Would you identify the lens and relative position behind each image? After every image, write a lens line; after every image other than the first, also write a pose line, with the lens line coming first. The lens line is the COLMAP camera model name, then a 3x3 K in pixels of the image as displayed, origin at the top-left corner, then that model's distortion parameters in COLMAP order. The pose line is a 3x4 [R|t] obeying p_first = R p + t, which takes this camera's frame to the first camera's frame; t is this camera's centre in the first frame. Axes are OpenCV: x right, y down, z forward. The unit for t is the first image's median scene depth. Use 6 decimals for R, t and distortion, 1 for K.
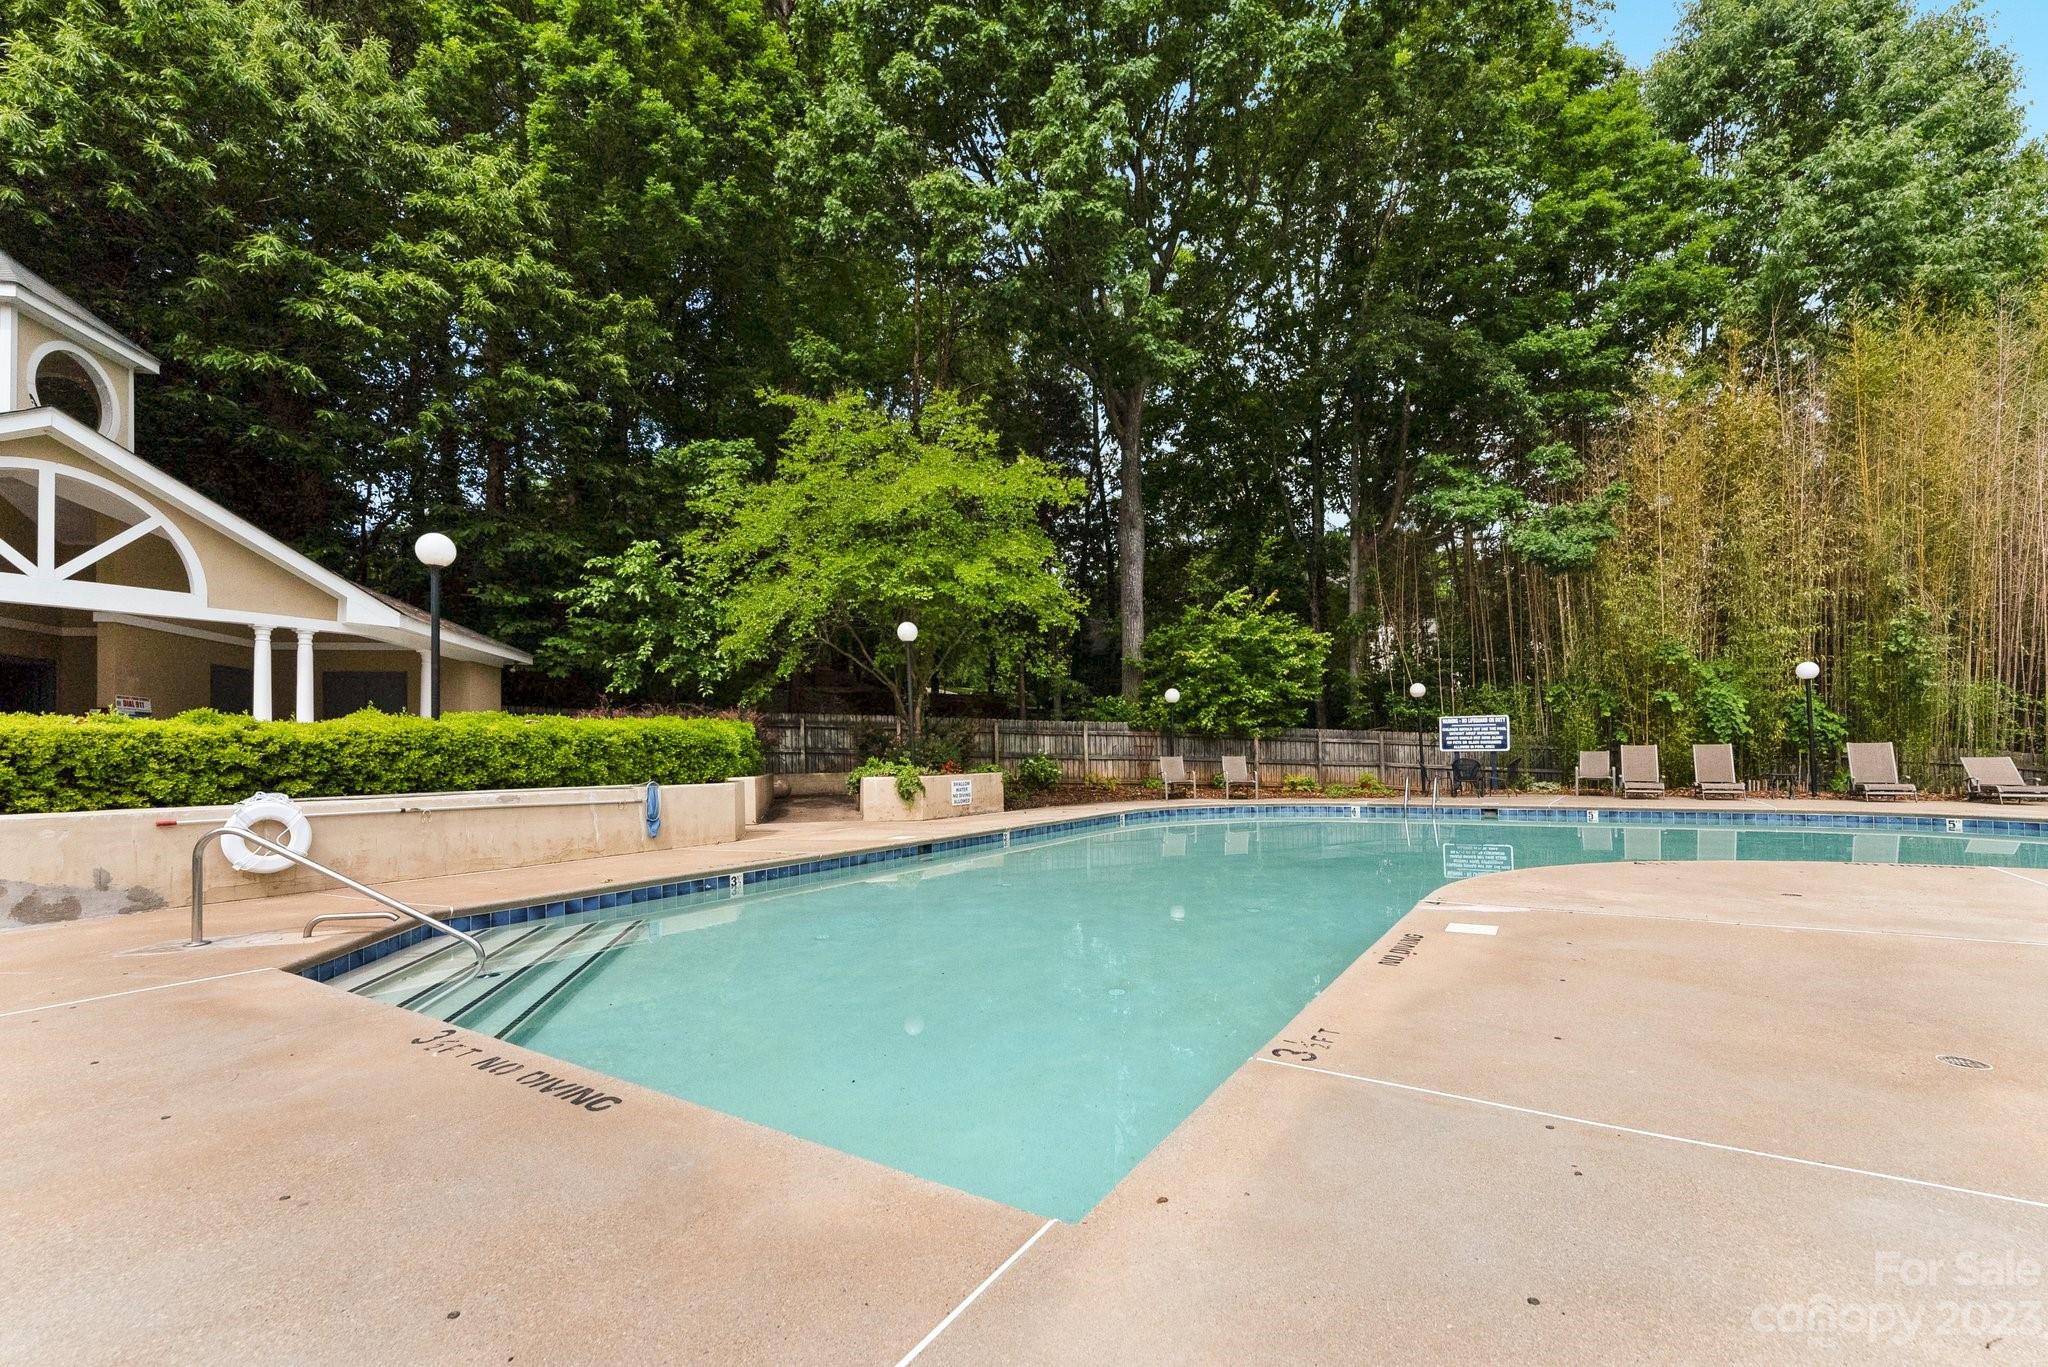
lens RADIAL K [[841.9, 0, 1027.4], [0, 841.9, 735.9], [0, 0, 1]] dist [-0.000009, 0.000285]
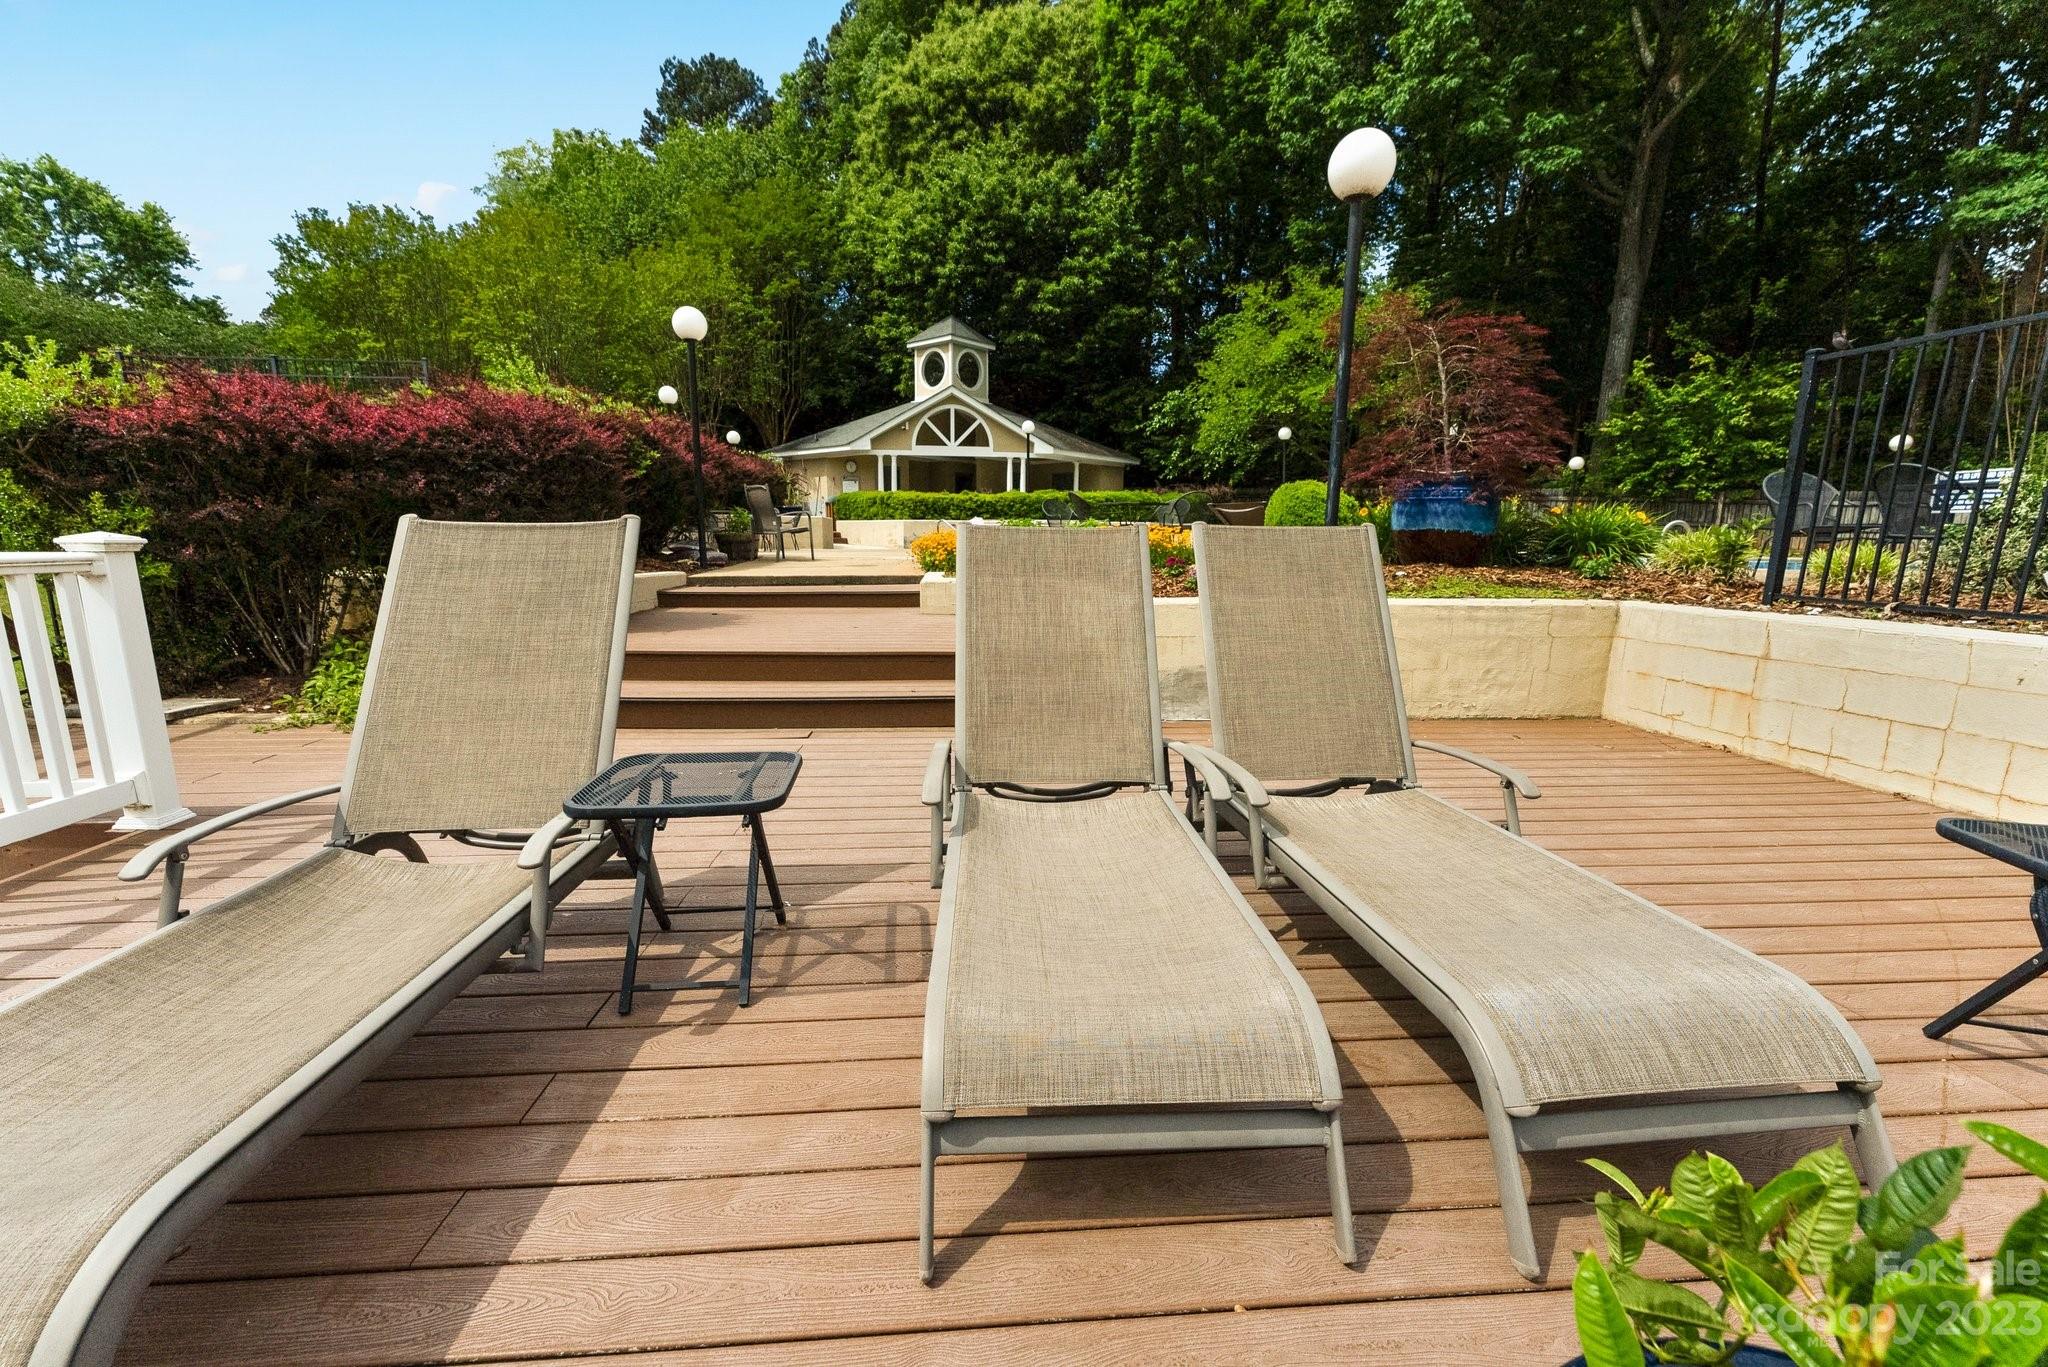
lens RADIAL K [[800.0, 0, 1022.0], [0, 800.0, 678.5], [0, 0, 1]] dist [-0.001845, 0.000042]
pose [[0.615704, 0.154161, -0.772750, 0.912772], [-0.002064, 0.980988, 0.194059, 0.045380], [0.787975, -0.117888, 0.604316, -0.423652]]
